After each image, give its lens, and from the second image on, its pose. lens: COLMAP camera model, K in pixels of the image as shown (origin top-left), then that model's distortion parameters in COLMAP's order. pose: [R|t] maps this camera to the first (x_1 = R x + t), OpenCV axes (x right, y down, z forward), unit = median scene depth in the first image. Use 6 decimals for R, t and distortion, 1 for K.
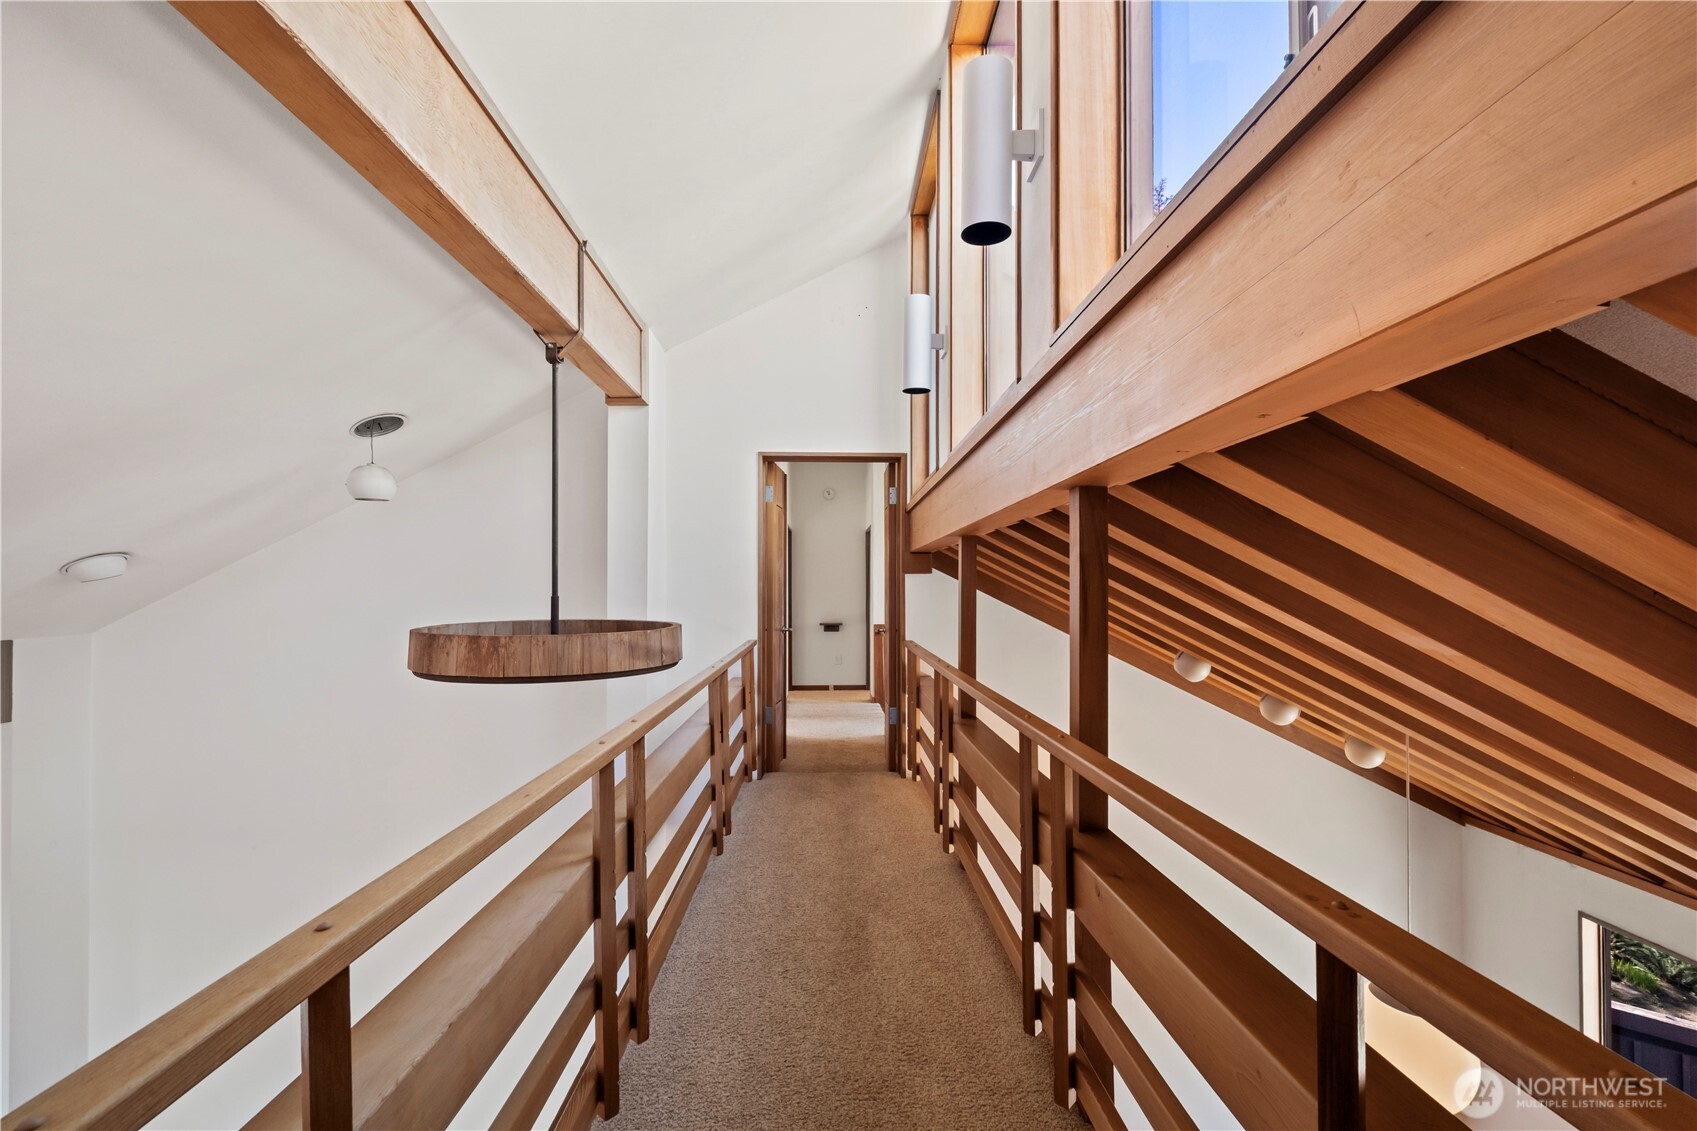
lens RADIAL K [[736.6, 0, 845.2], [0, 736.6, 562.2], [0, 0, 1]] dist [-0.001590, -0.000197]
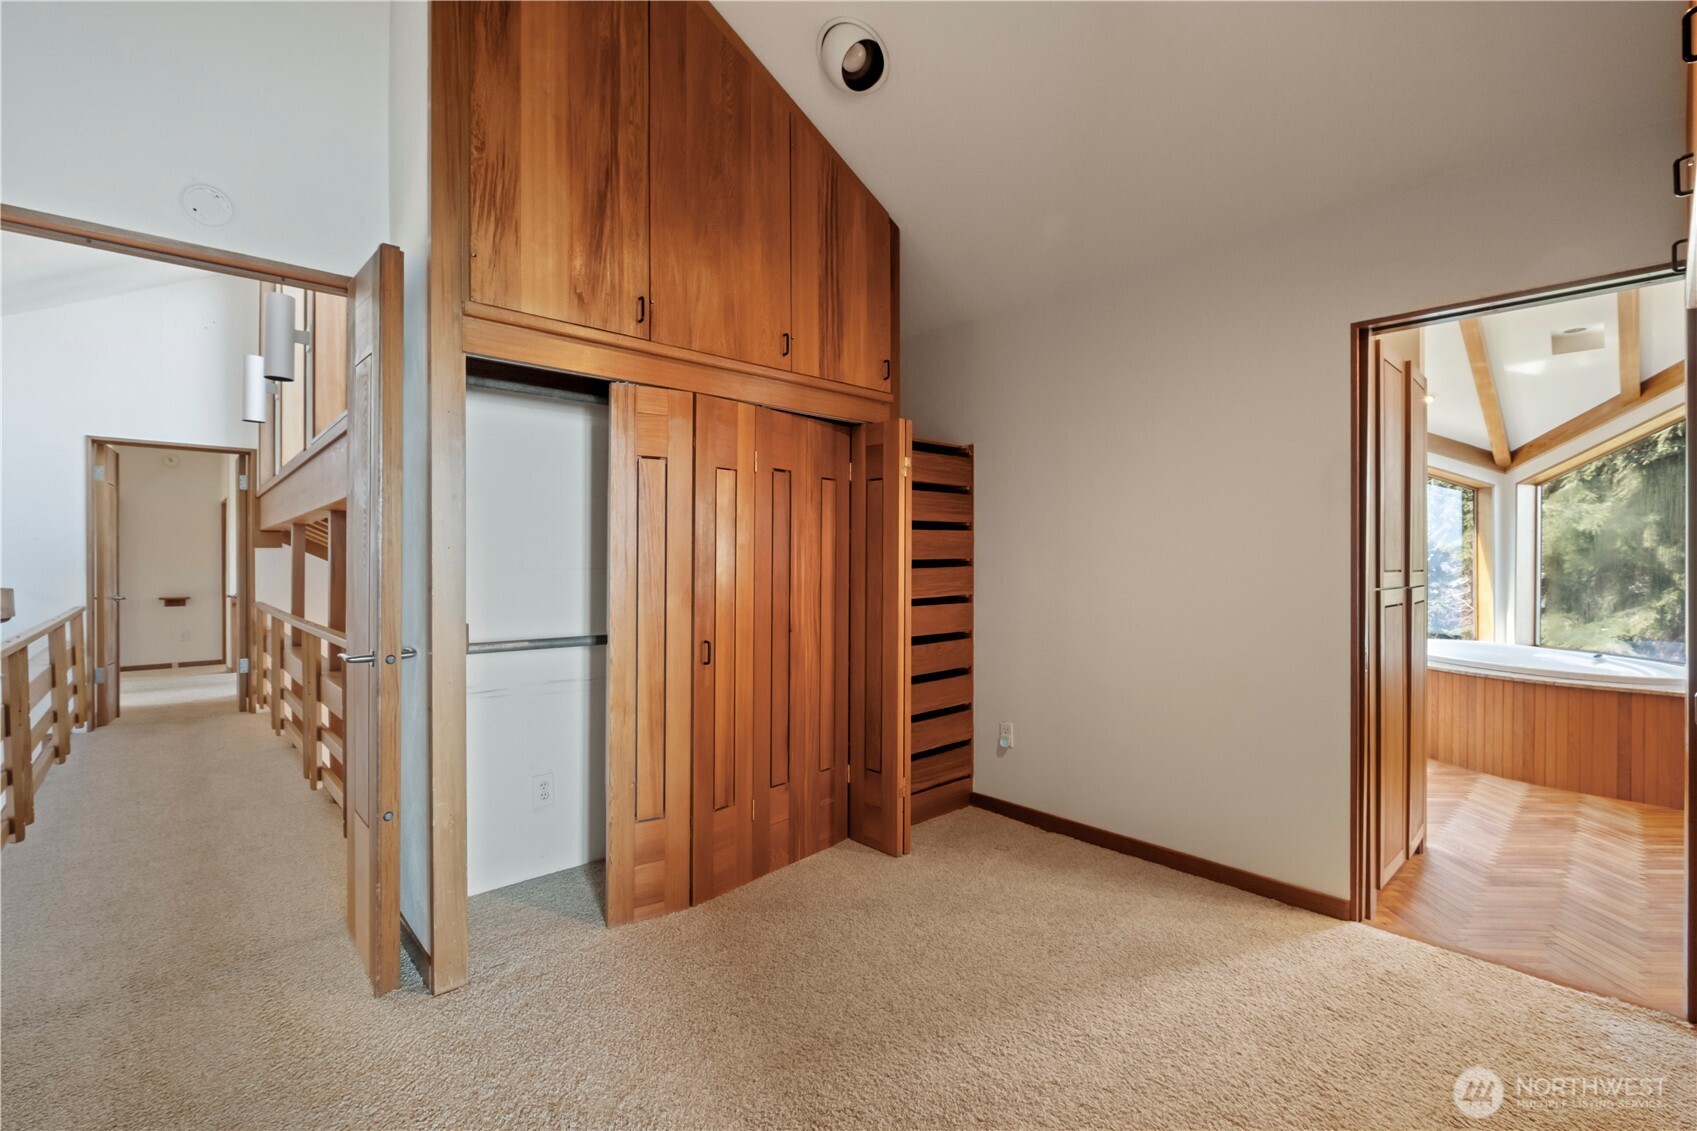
lens RADIAL K [[761.0, 0, 848.5], [0, 761.0, 565.5], [0, 0, 1]] dist [-0.001110, -0.001153]
pose [[0.760270, -0.003317, 0.649599, 0.010225], [-0.022511, 0.999252, 0.031449, -0.016725], [-0.649217, -0.038533, 0.759626, -0.594618]]
